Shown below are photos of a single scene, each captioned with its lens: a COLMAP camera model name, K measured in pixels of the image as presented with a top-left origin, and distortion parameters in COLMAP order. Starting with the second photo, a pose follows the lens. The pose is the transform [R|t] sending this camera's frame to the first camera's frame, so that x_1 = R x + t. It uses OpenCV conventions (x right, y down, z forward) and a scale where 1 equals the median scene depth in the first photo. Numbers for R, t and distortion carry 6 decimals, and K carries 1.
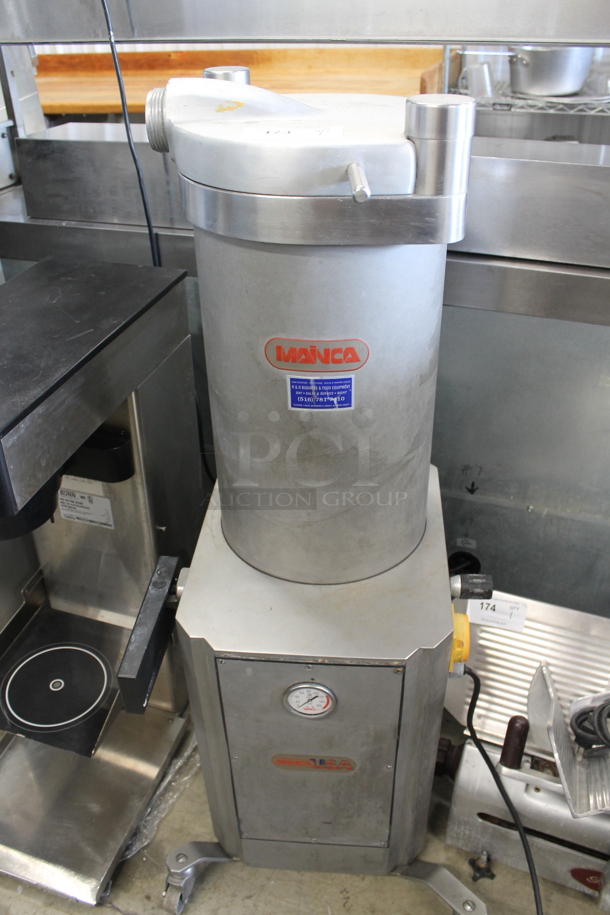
lens RADIAL K [[767.5, 0, 305.0], [0, 767.5, 457.5], [0, 0, 1]] dist [-0.182481, 0.163625]
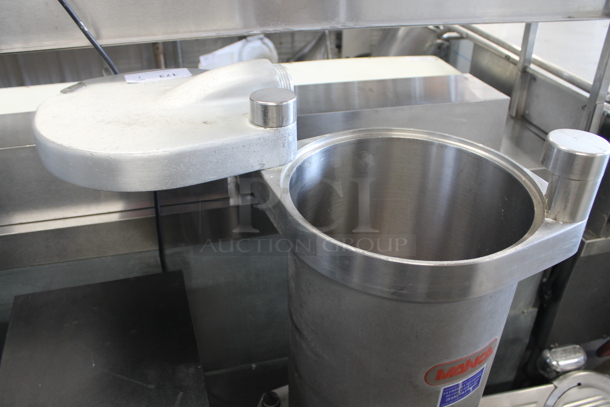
lens RADIAL K [[511.7, 0, 305.0], [0, 511.7, 203.5], [0, 0, 1]] dist [-0.182481, 0.163625]
pose [[0.827453, -0.279903, 0.486802, -0.382566], [0.295782, 0.954154, 0.045862, -0.379004], [-0.477321, 0.106039, 0.872307, 0.387010]]
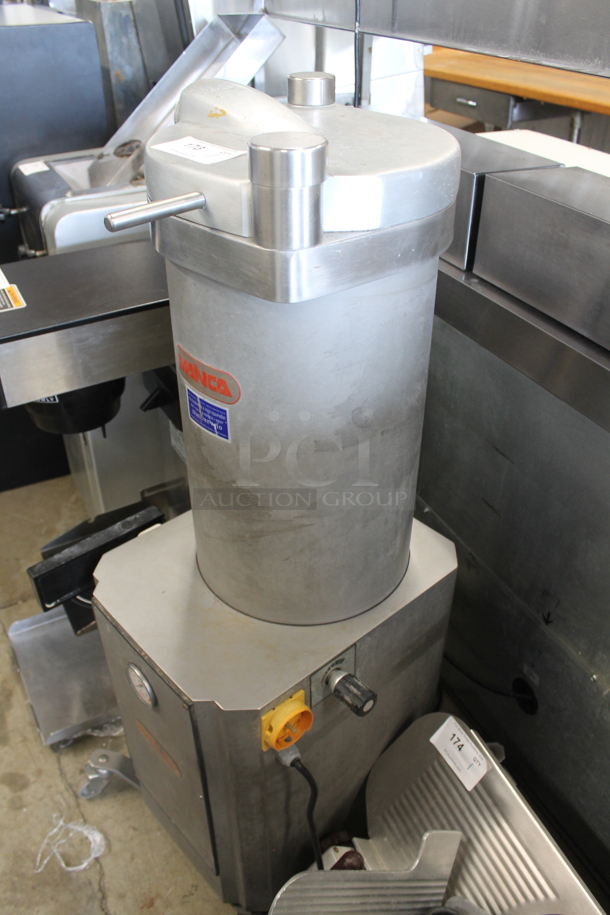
lens RADIAL K [[767.5, 0, 305.0], [0, 767.5, 457.5], [0, 0, 1]] dist [-0.182481, 0.163625]
pose [[0.727262, 0.413625, -0.547726, 0.579312], [-0.396798, 0.904518, 0.156201, -0.203592], [0.560037, 0.103737, 0.821947, 0.229910]]
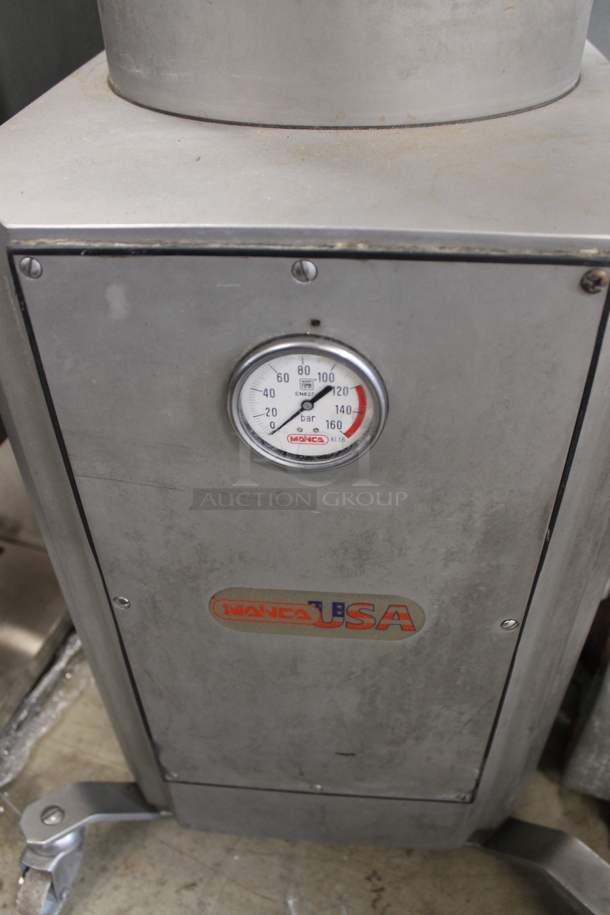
lens RADIAL K [[767.5, 0, 305.0], [0, 767.5, 457.5], [0, 0, 1]] dist [-0.182481, 0.163625]
pose [[0.999985, 0.004372, -0.003424, 0.006540], [-0.003965, 0.993834, 0.110807, 0.292450], [0.003888, -0.110792, 0.993836, 0.630800]]
